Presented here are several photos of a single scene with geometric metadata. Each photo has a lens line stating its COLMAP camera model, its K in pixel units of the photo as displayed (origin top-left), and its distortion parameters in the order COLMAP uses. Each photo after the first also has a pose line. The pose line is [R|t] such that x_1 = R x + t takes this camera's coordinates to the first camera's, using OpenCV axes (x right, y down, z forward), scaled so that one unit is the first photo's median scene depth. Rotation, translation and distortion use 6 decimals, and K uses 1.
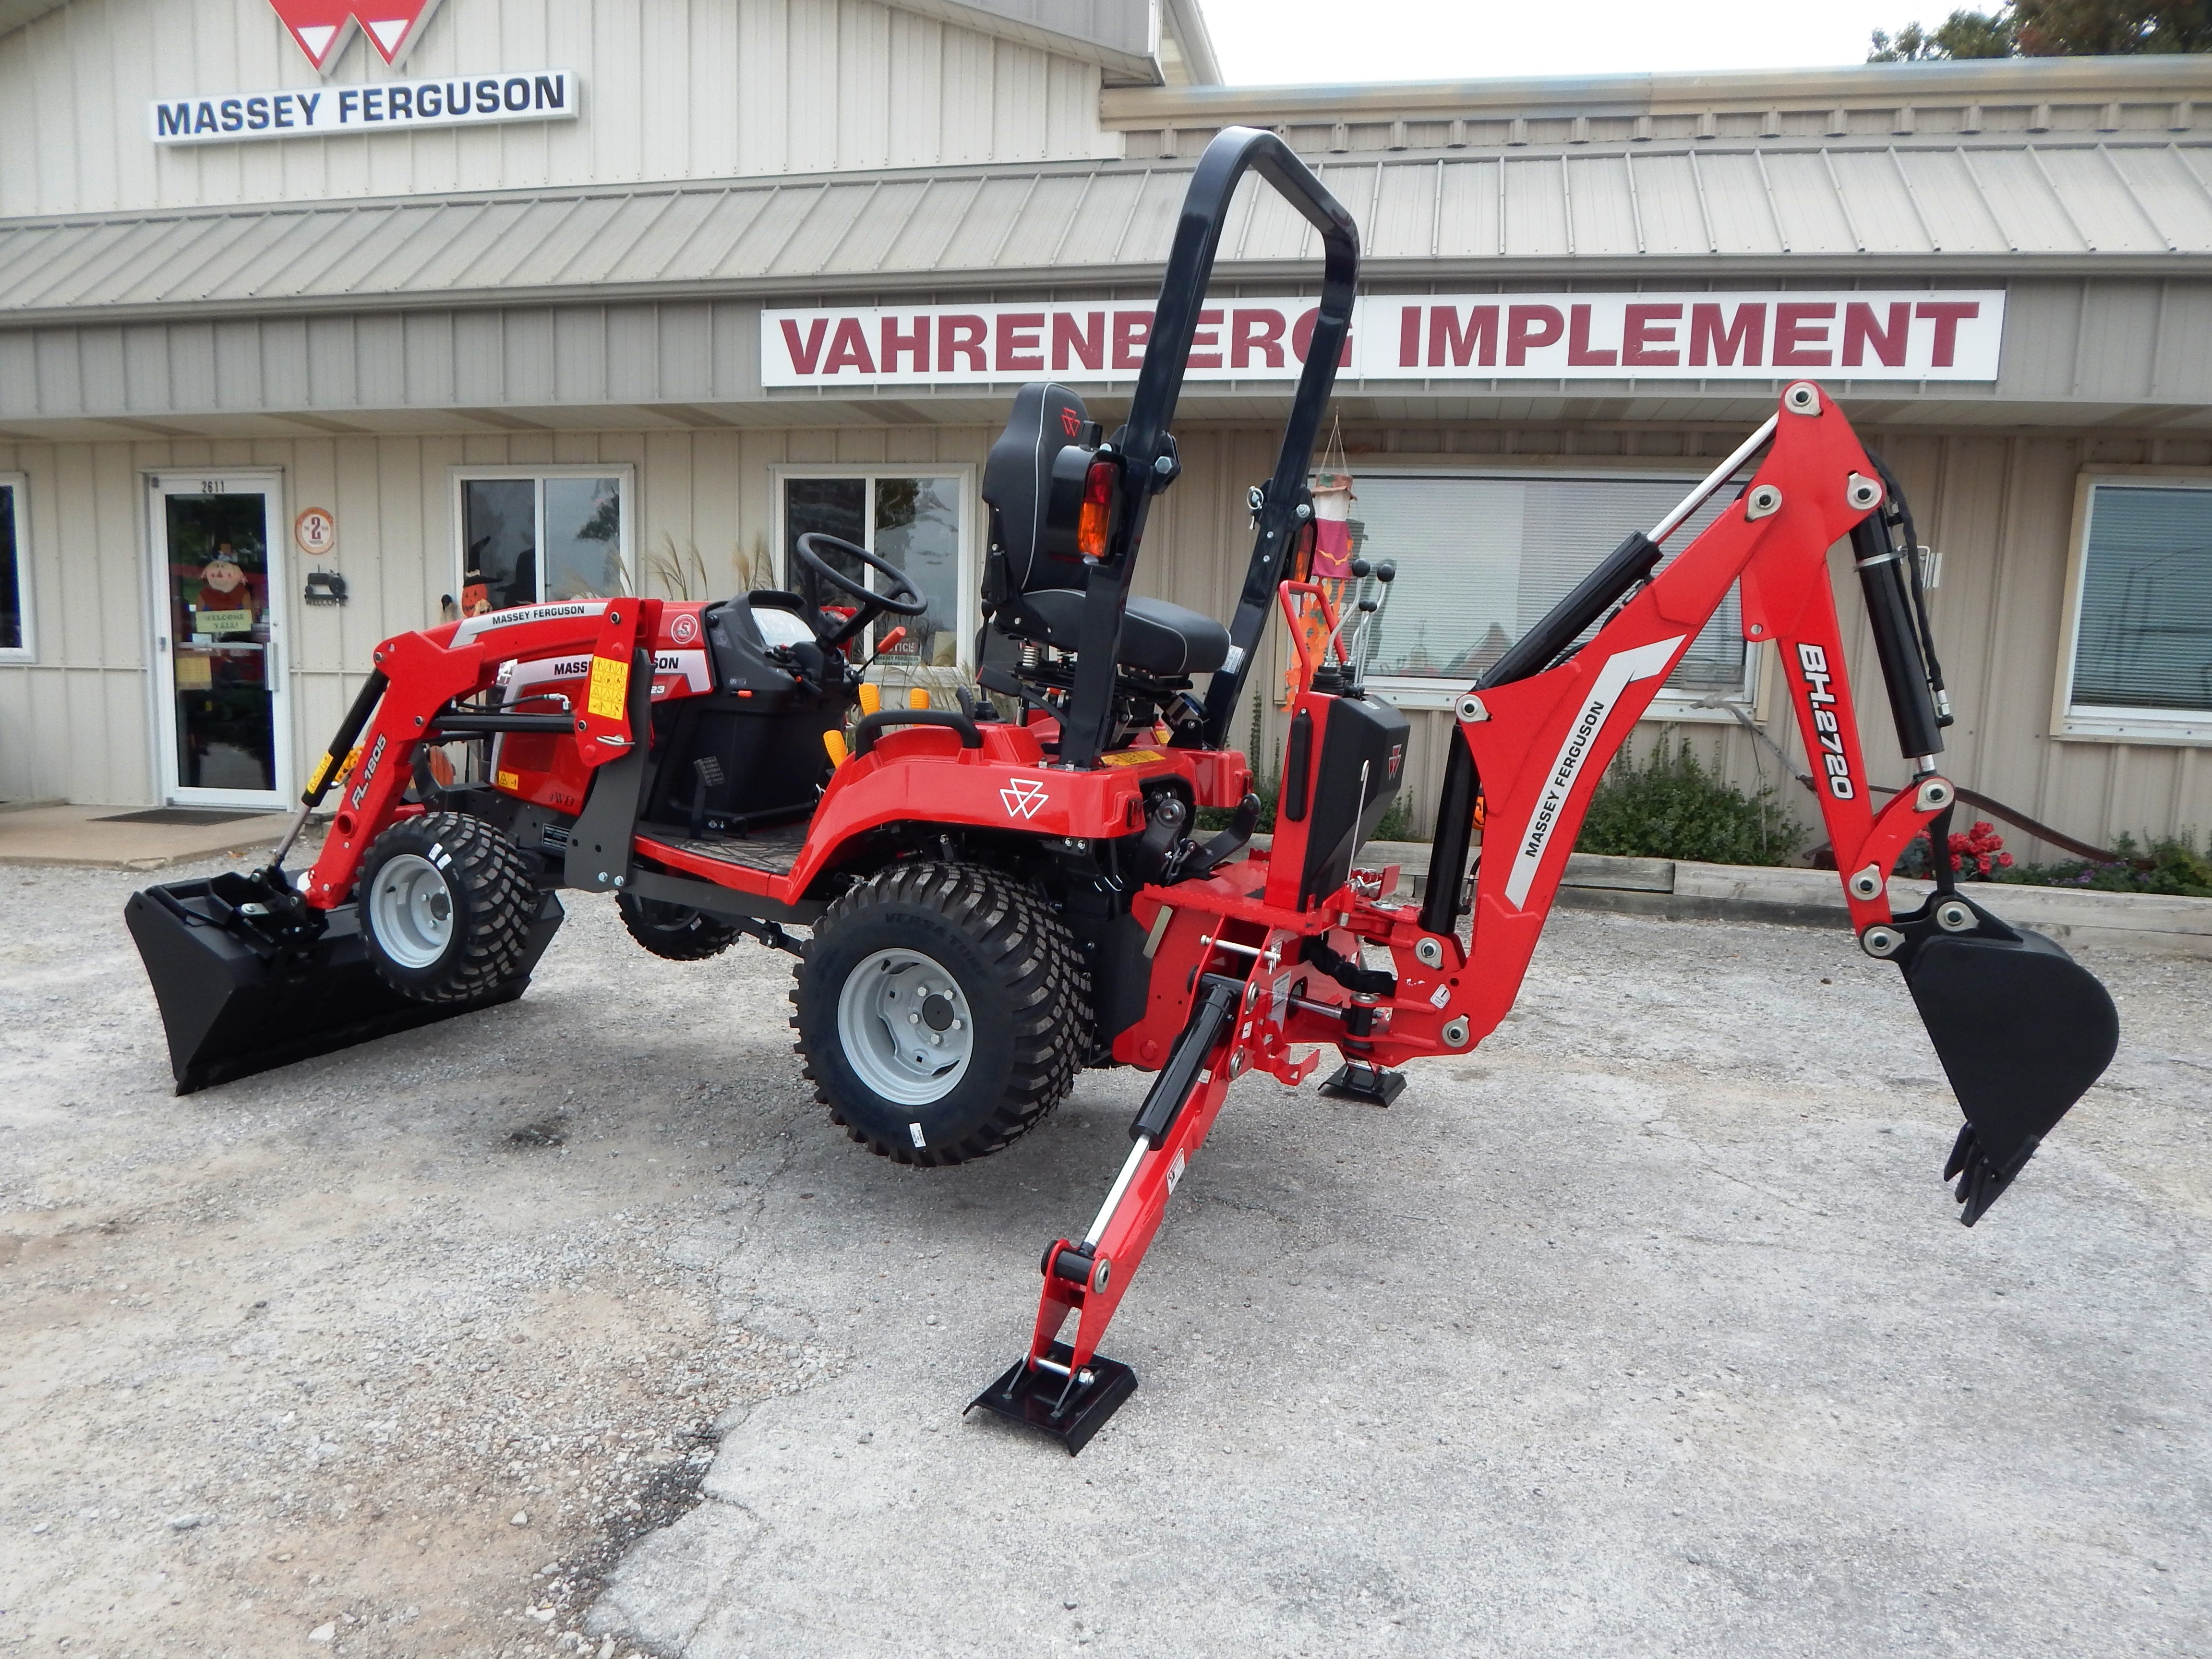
lens RADIAL K [[1488.3, 0, 1106.0], [0, 1488.3, 829.5], [0, 0, 1]] dist [0.005605, 0.002592]
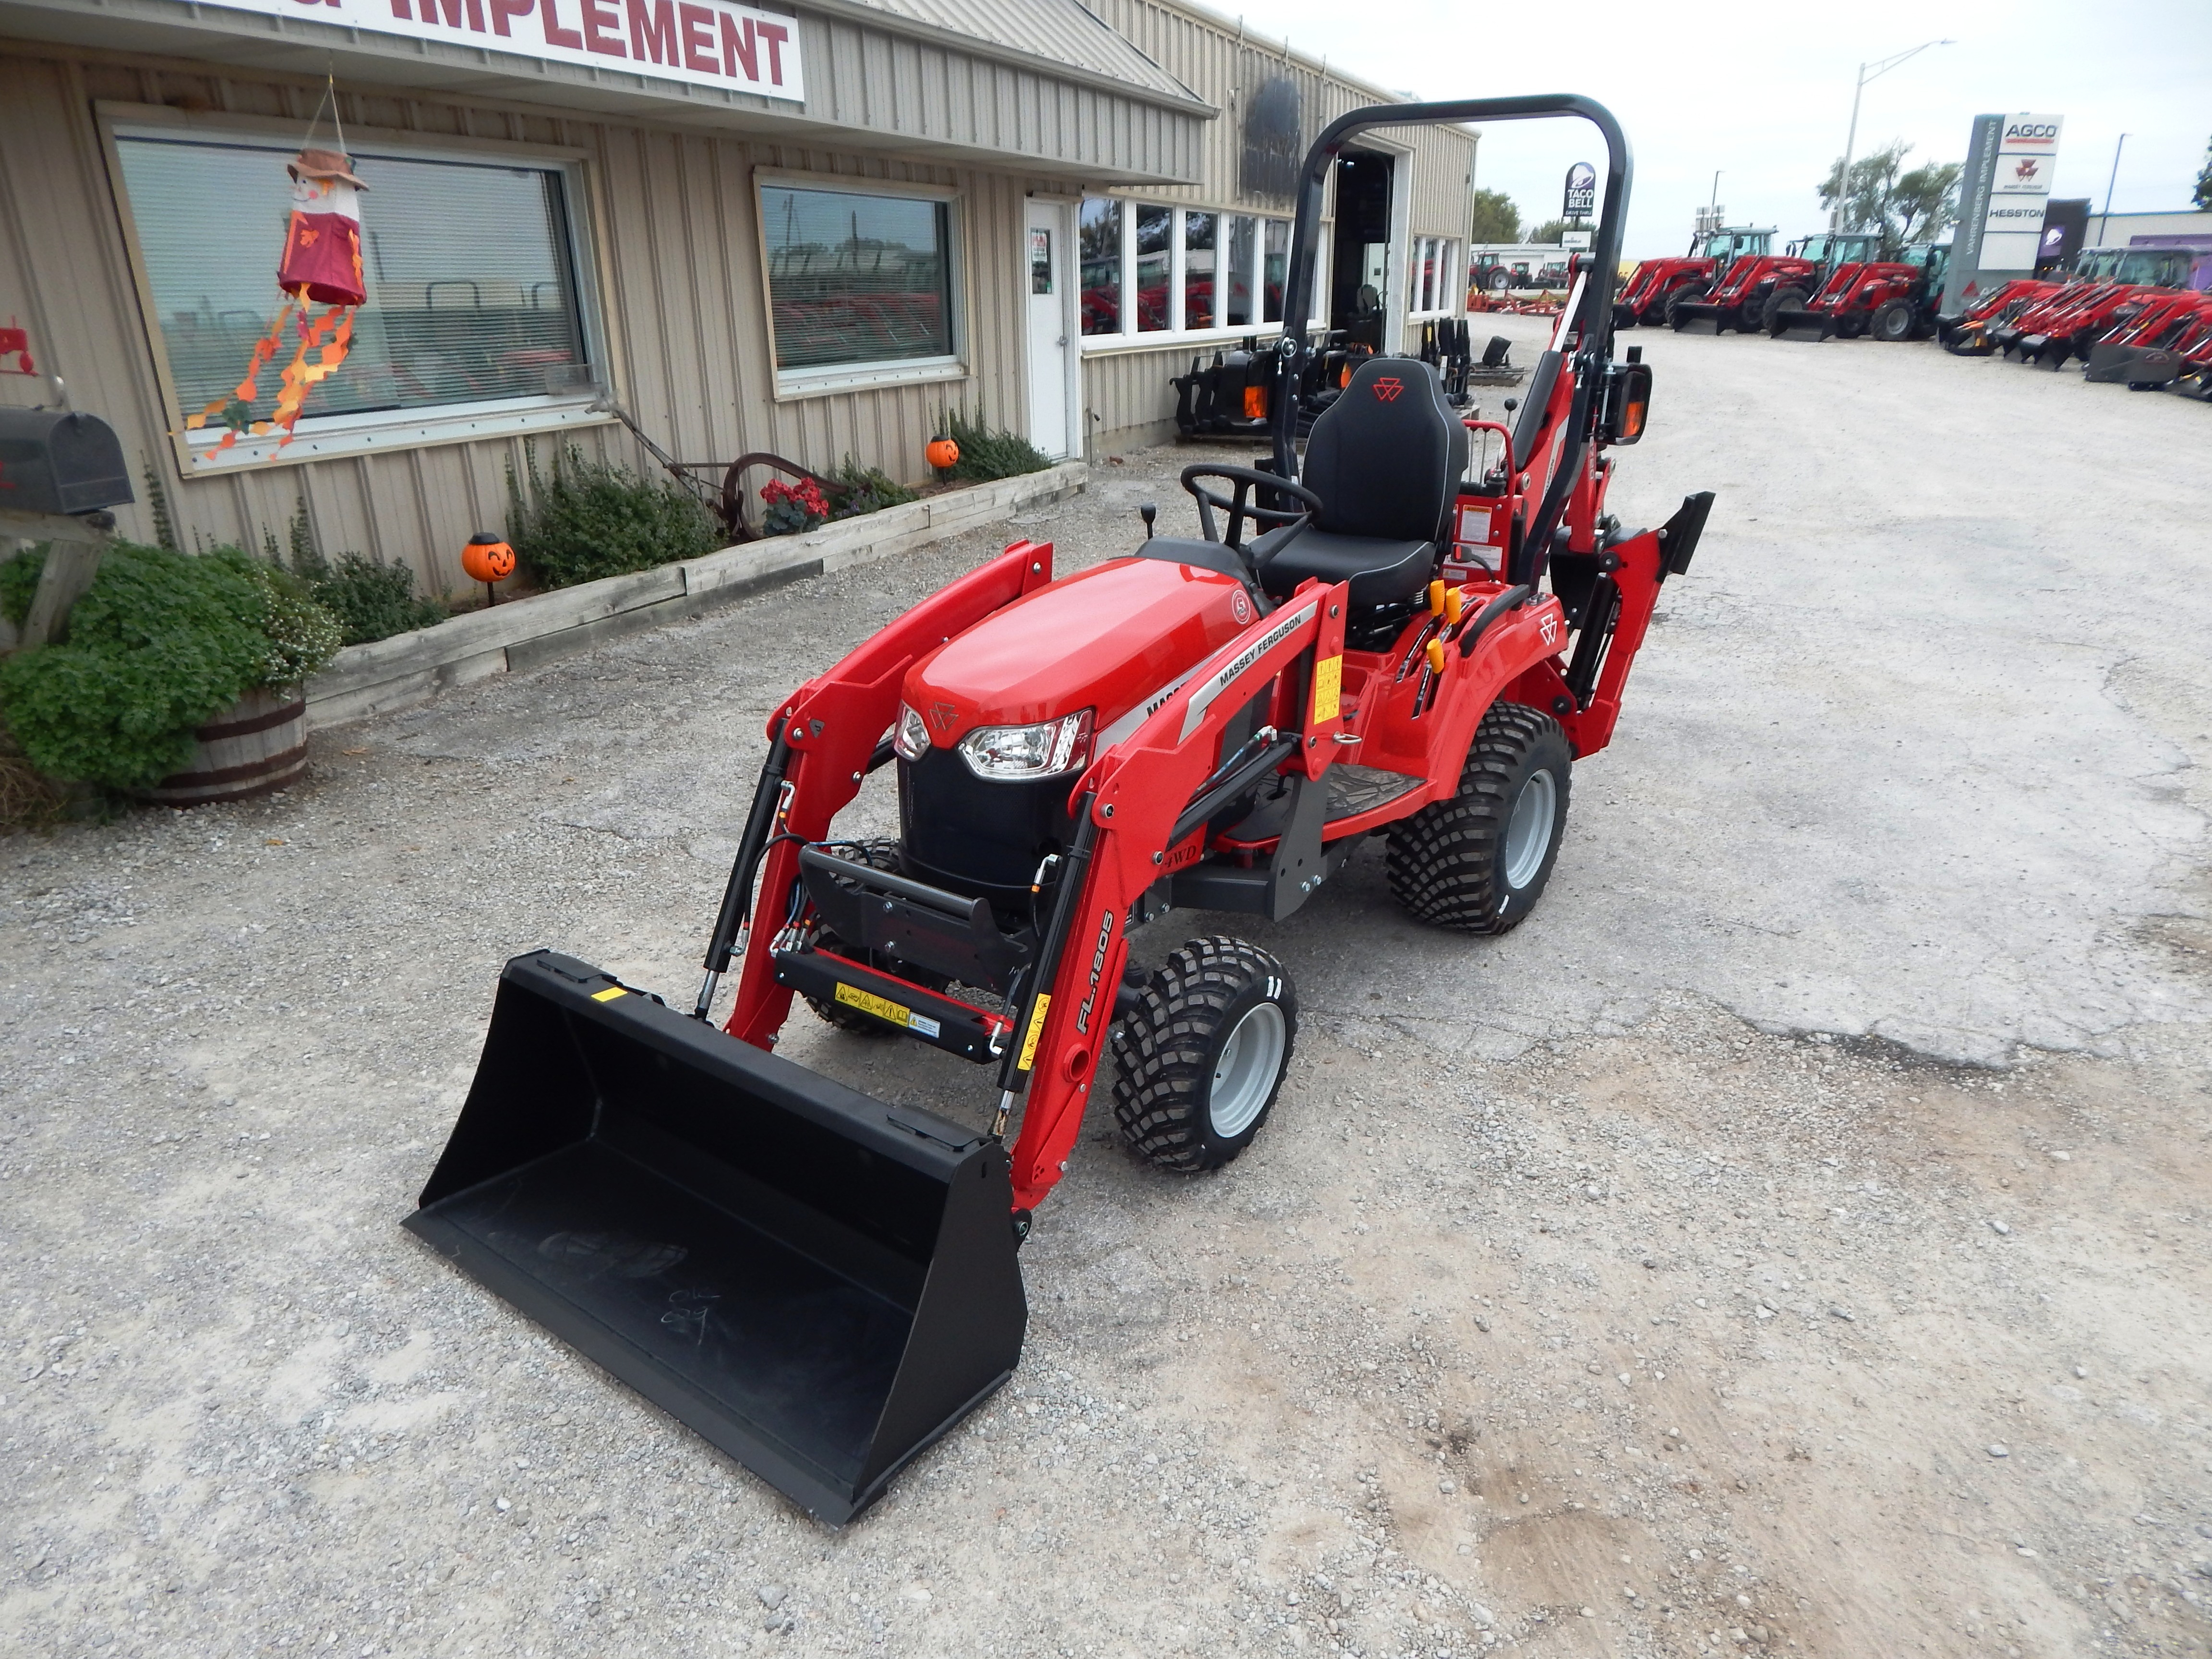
lens RADIAL K [[1502.4, 0, 1104.7], [0, 1502.4, 802.7], [0, 0, 1]] dist [0.047305, -0.002951]
pose [[0.224418, -0.361547, 0.904942, -0.607099], [0.136271, 0.931148, 0.338222, -0.148032], [-0.964918, 0.047415, 0.258235, 0.449791]]
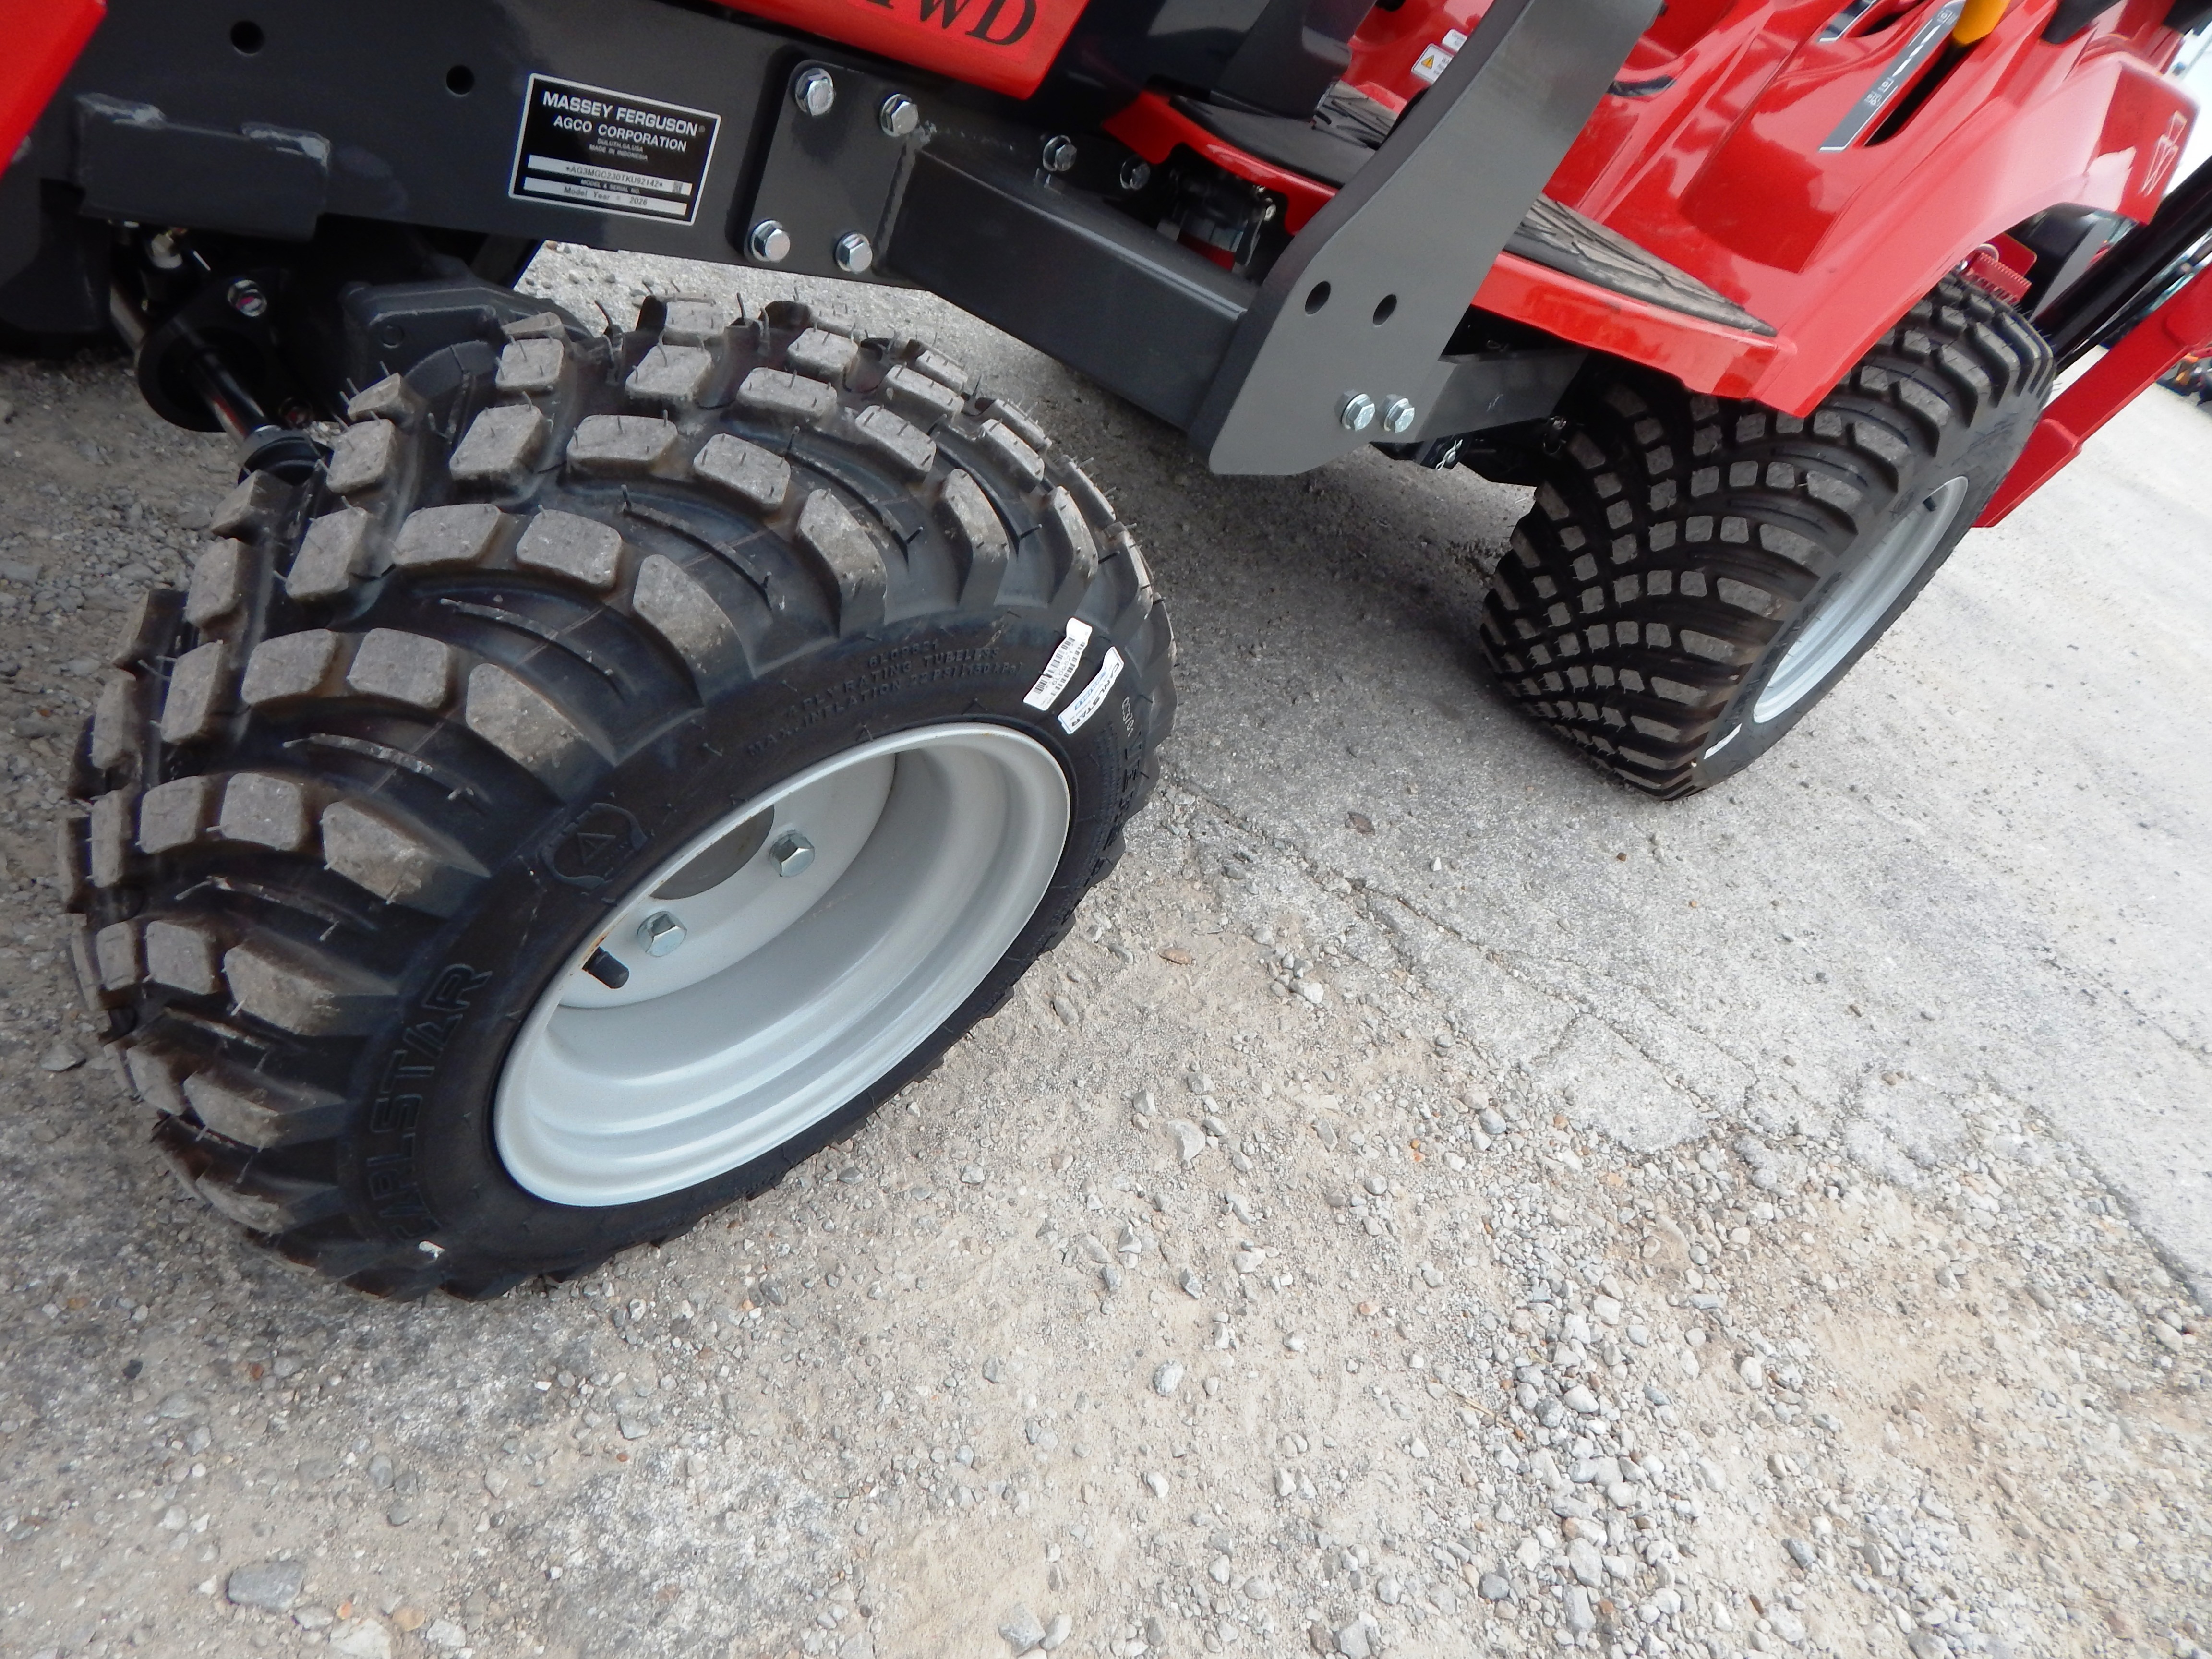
lens RADIAL K [[1437.1, 0, 1112.0], [0, 1437.1, 885.1], [0, 0, 1]] dist [-0.004269, -0.031632]
pose [[0.341640, -0.480033, 0.807991, -0.285461], [-0.266360, 0.775015, 0.573066, 0.021062], [-0.901296, -0.410999, 0.136915, 0.500960]]
